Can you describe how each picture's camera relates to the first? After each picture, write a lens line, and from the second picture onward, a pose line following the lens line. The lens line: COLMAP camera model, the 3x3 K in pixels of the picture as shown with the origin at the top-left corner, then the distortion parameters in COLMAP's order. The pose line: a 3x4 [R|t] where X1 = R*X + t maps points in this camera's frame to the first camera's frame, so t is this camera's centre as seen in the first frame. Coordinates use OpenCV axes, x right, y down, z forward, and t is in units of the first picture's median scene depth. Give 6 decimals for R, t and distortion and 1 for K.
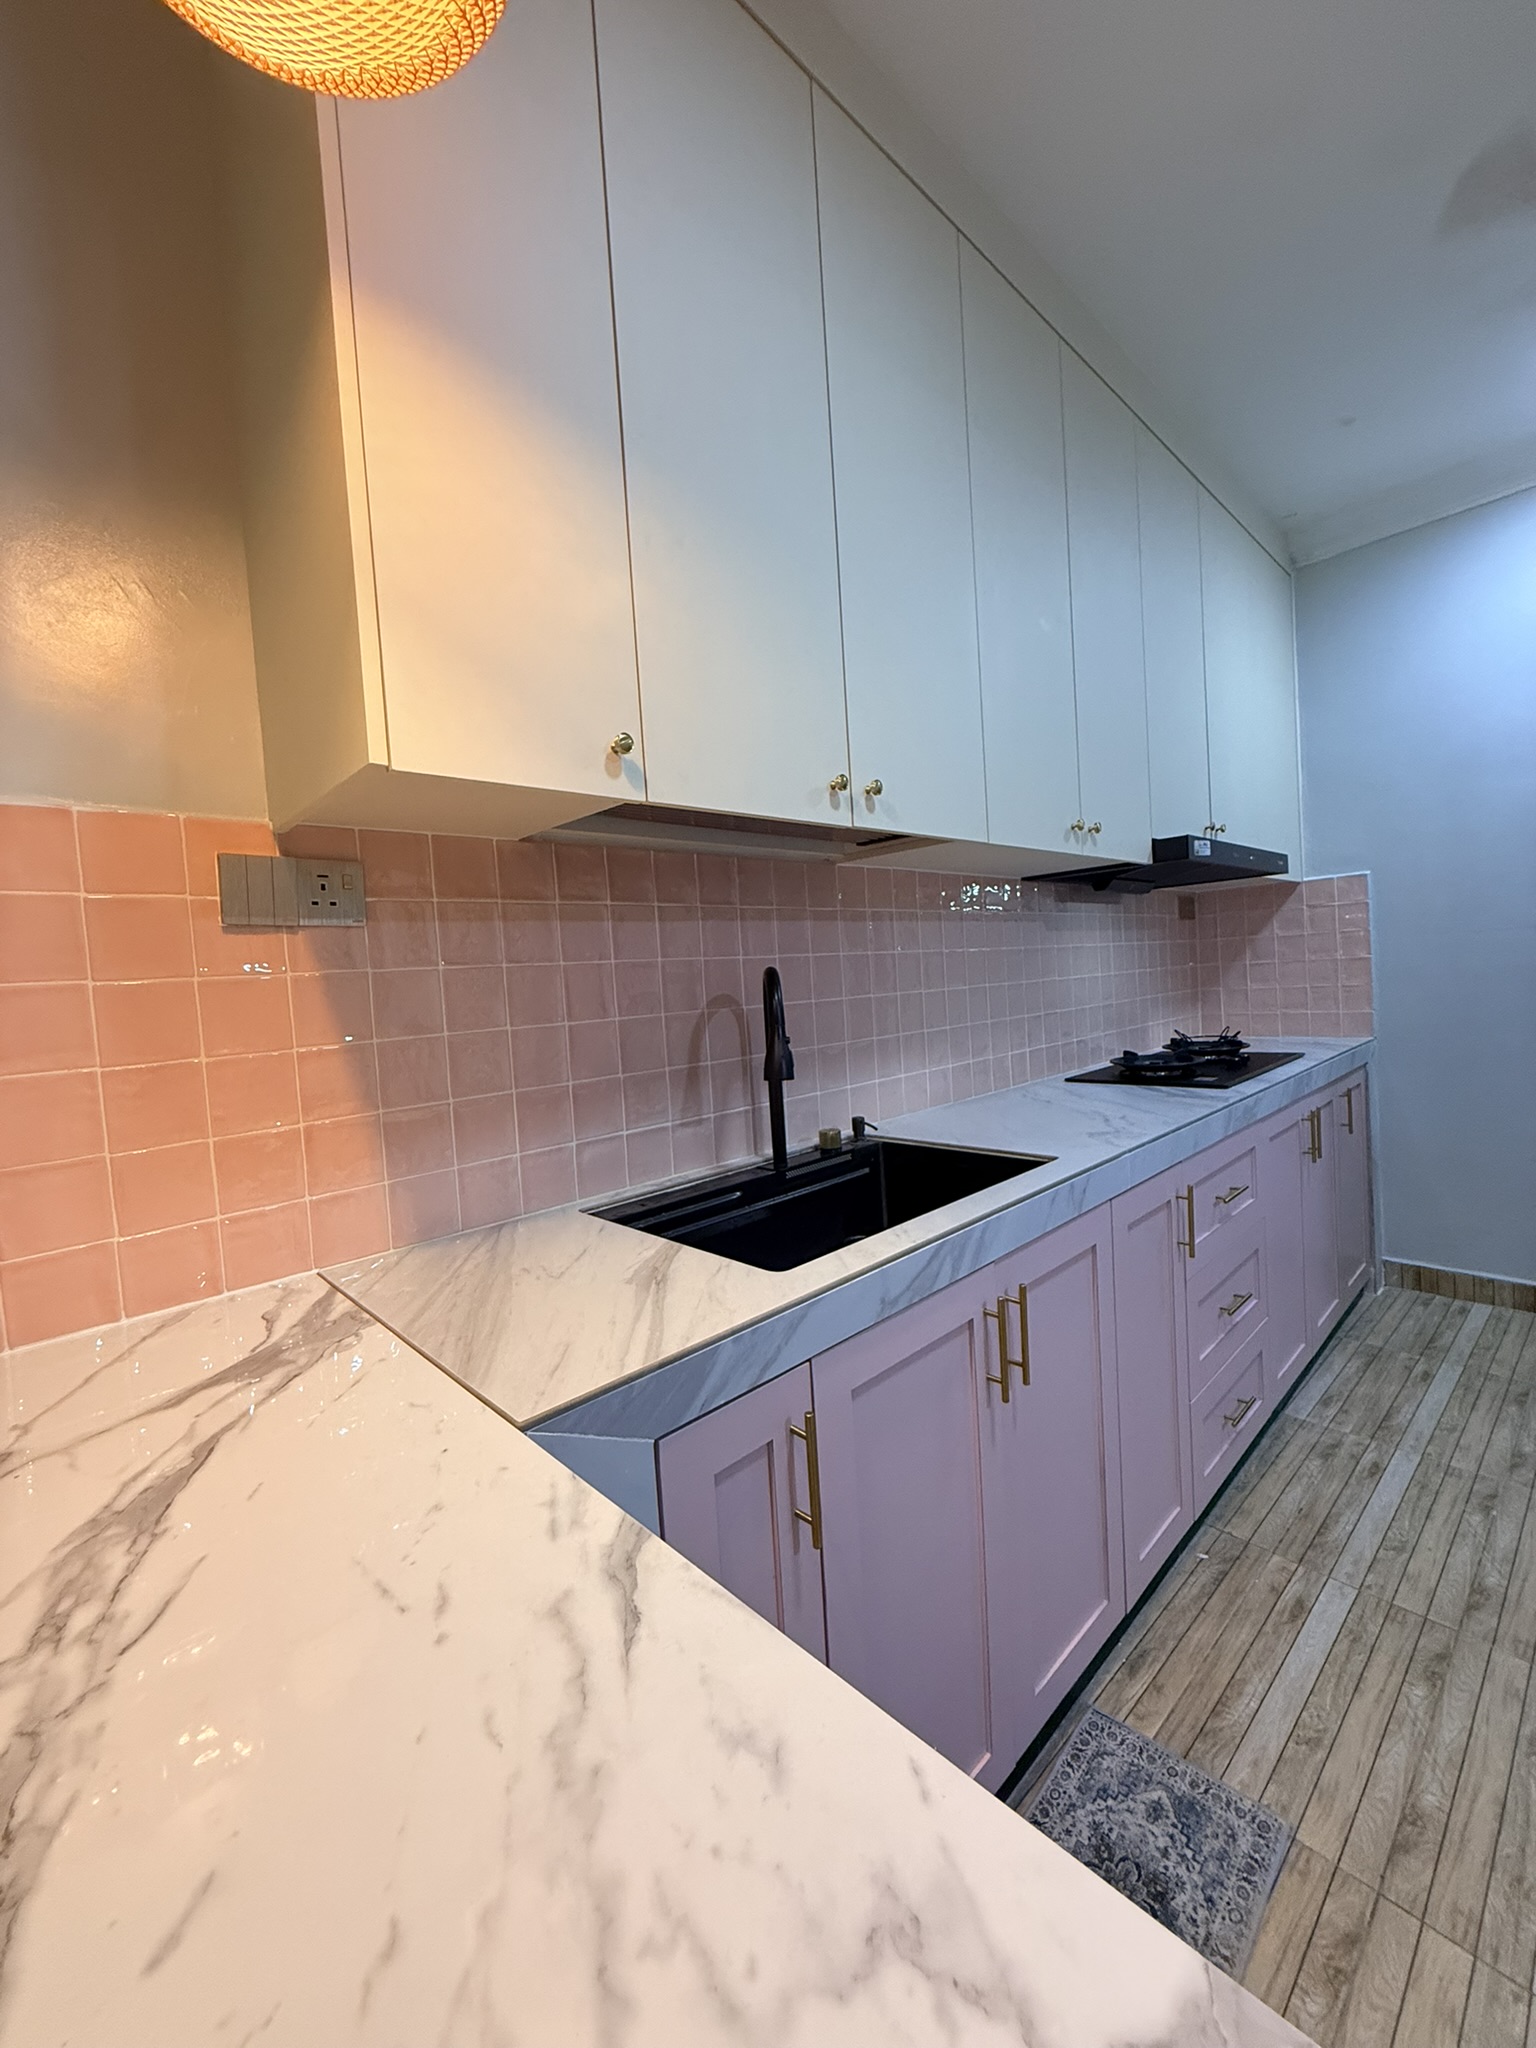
lens RADIAL K [[813.4, 0, 771.4], [0, 813.4, 1013.6], [0, 0, 1]] dist [-0.001223, 0.000112]
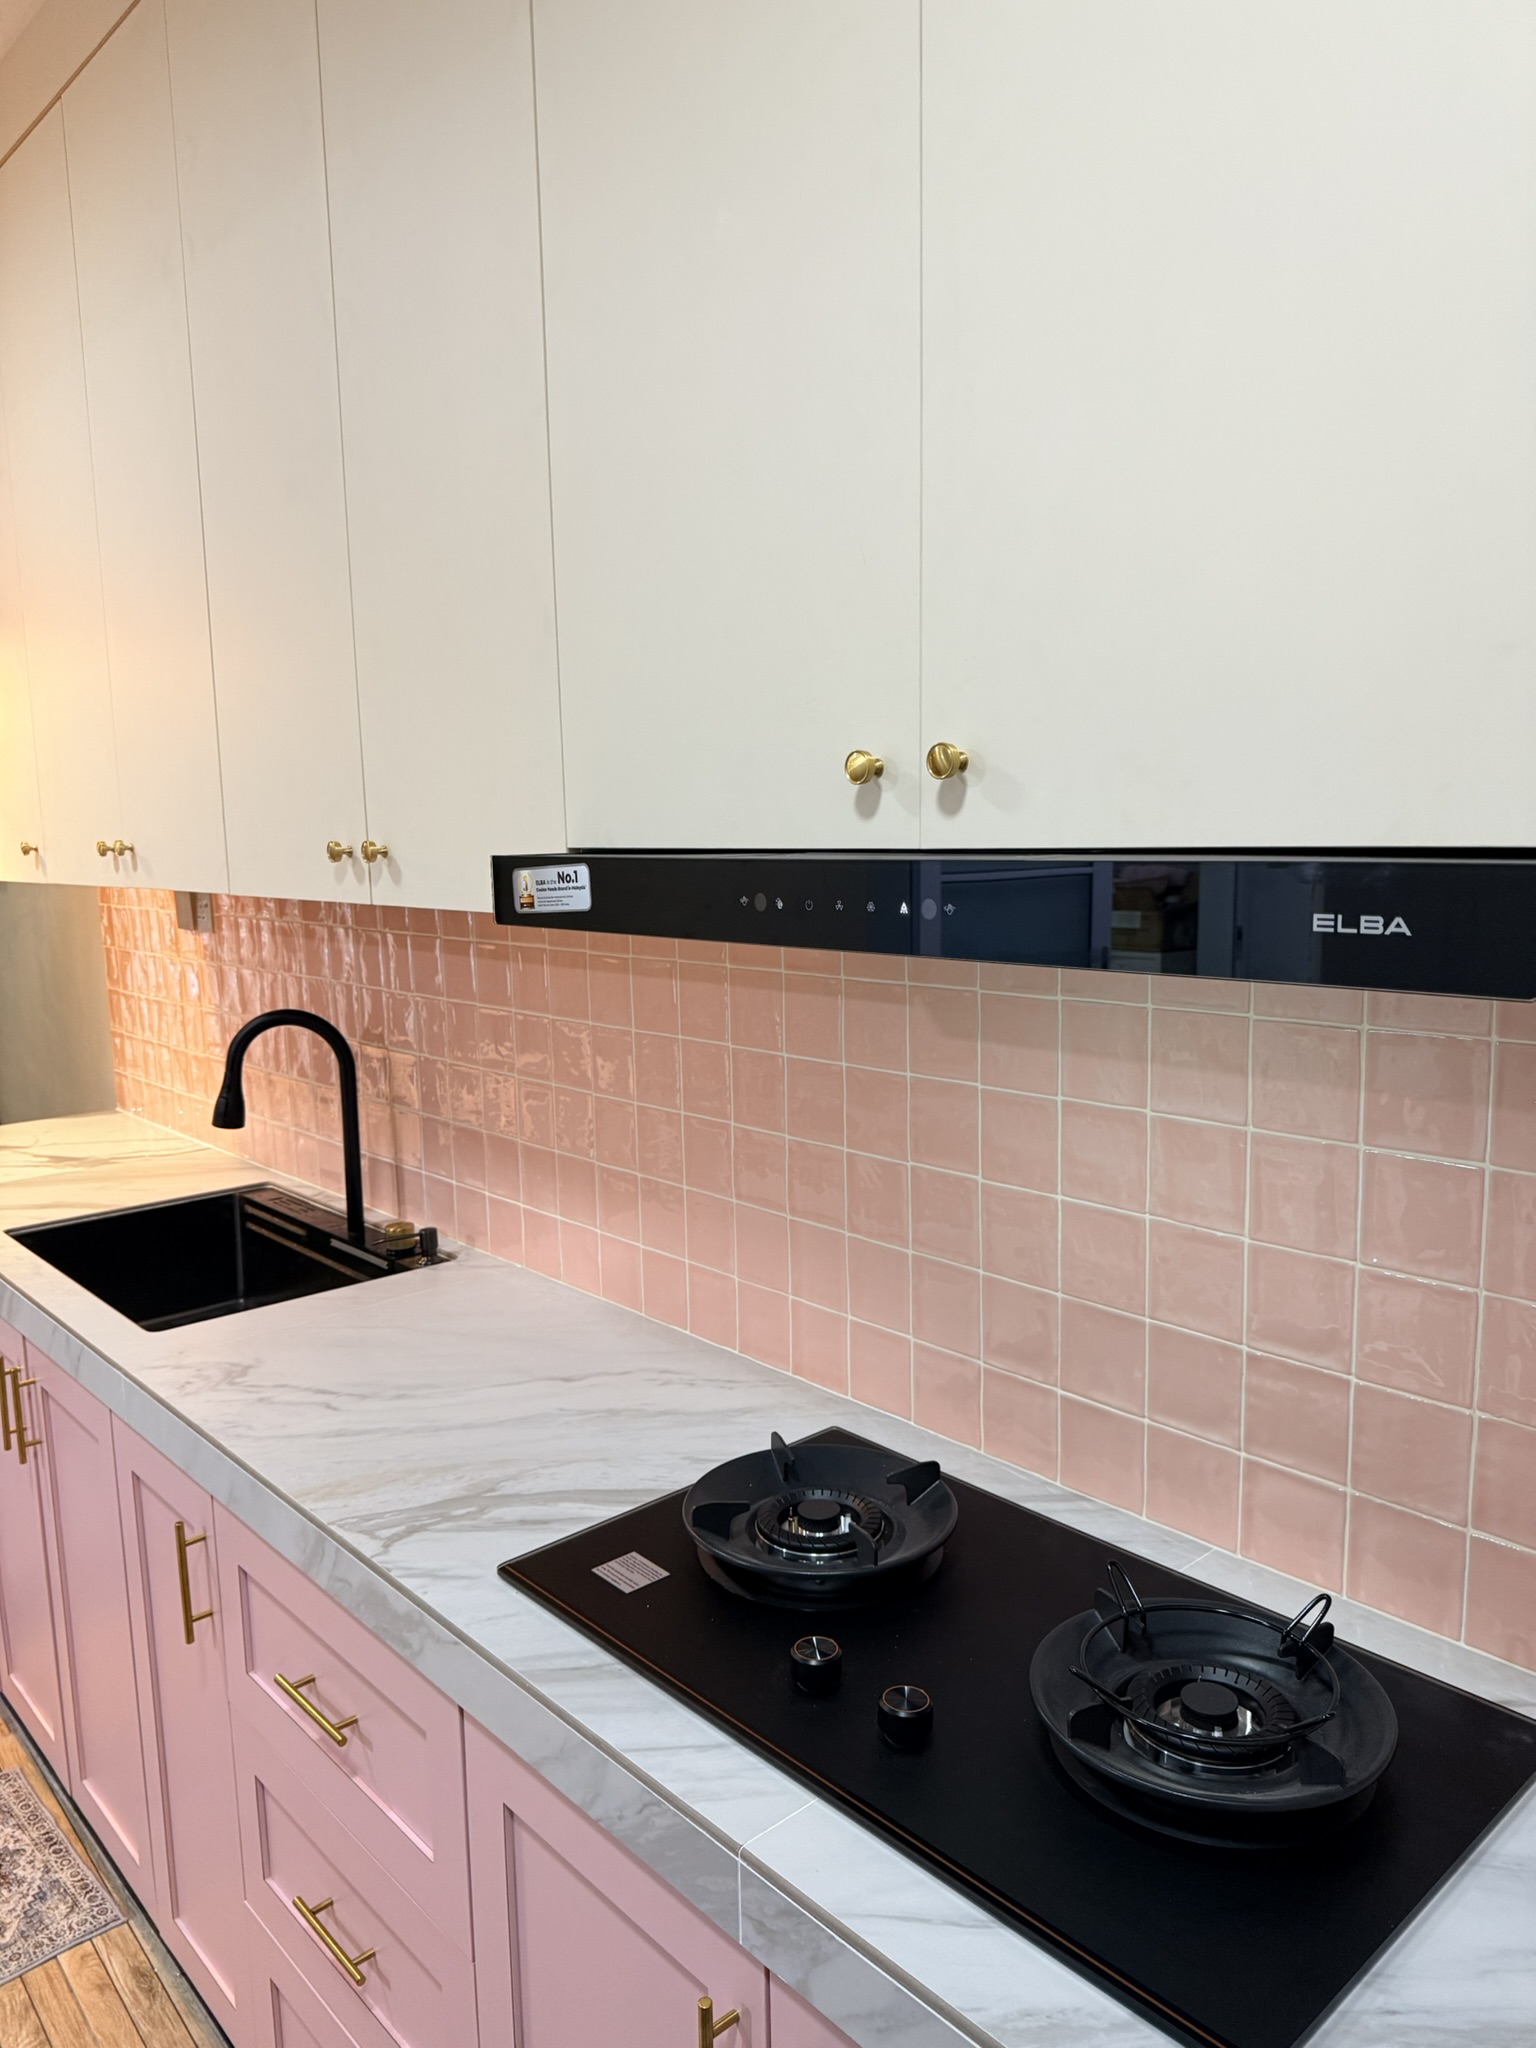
lens RADIAL K [[1449.8, 0, 763.6], [0, 1449.8, 1025.7], [0, 0, 1]] dist [0.028353, -0.028597]
pose [[-0.028784, 0.204444, -0.978455, 1.569842], [-0.020904, 0.978523, 0.205073, -0.383584], [0.999367, 0.026356, -0.023892, 1.559104]]
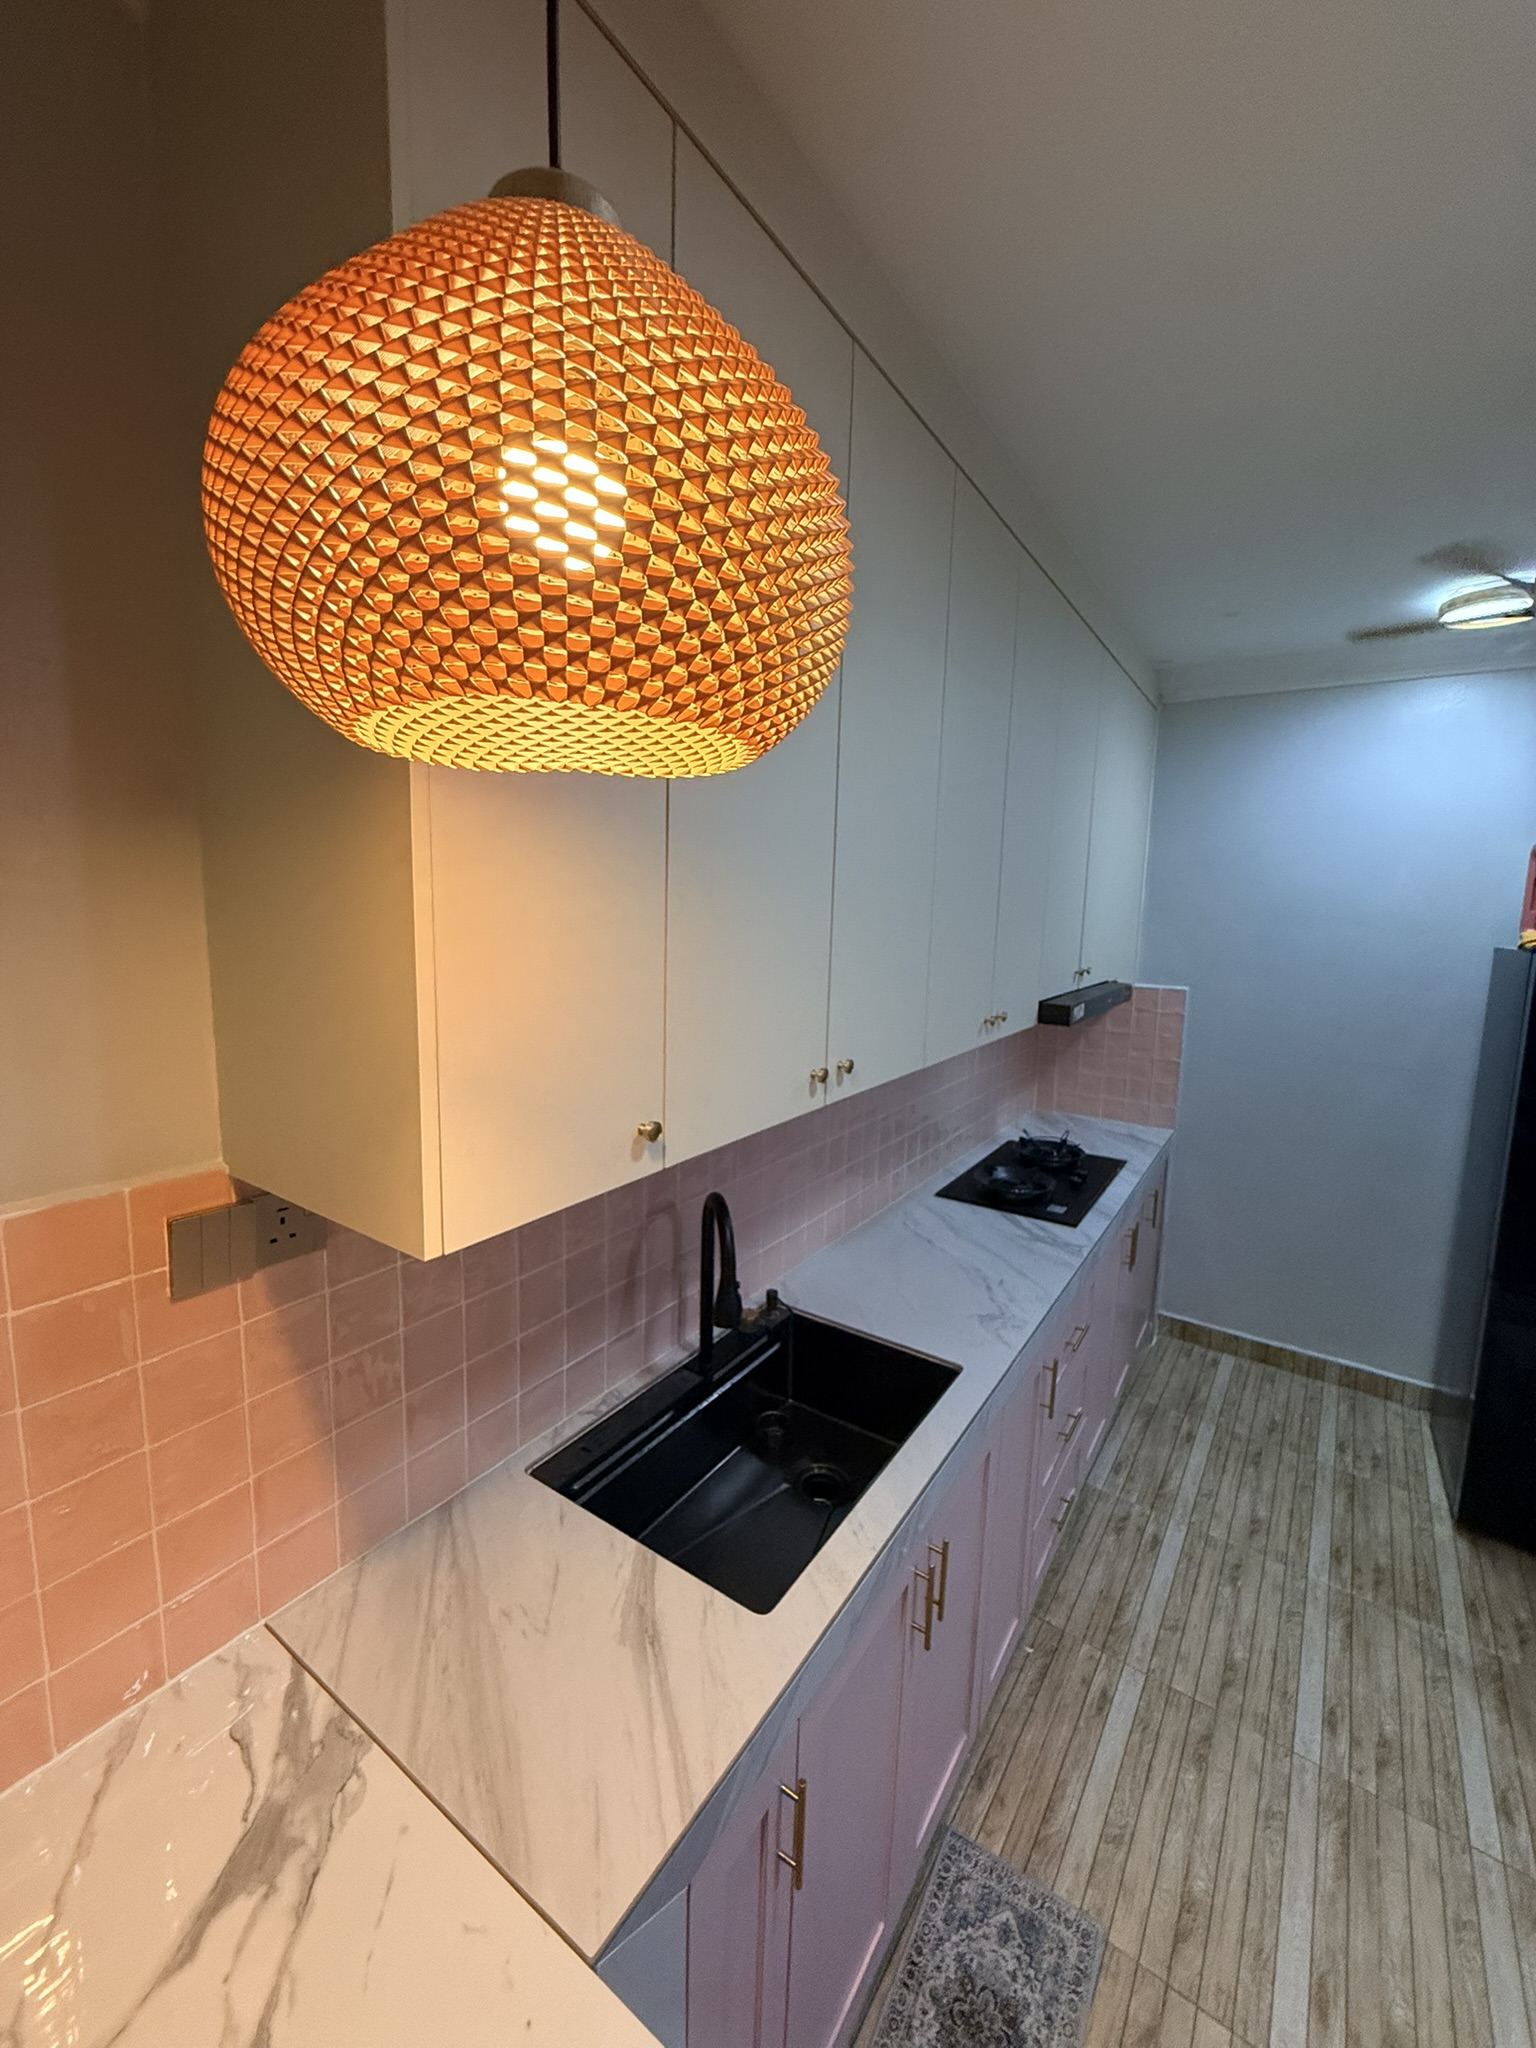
lens RADIAL K [[813.4, 0, 771.4], [0, 813.4, 1013.6], [0, 0, 1]] dist [-0.001223, 0.000112]
pose [[0.973296, 0.058133, 0.222072, -0.173681], [-0.077683, 0.993736, 0.080333, -0.364975], [-0.216011, -0.095439, 0.971715, 0.021203]]
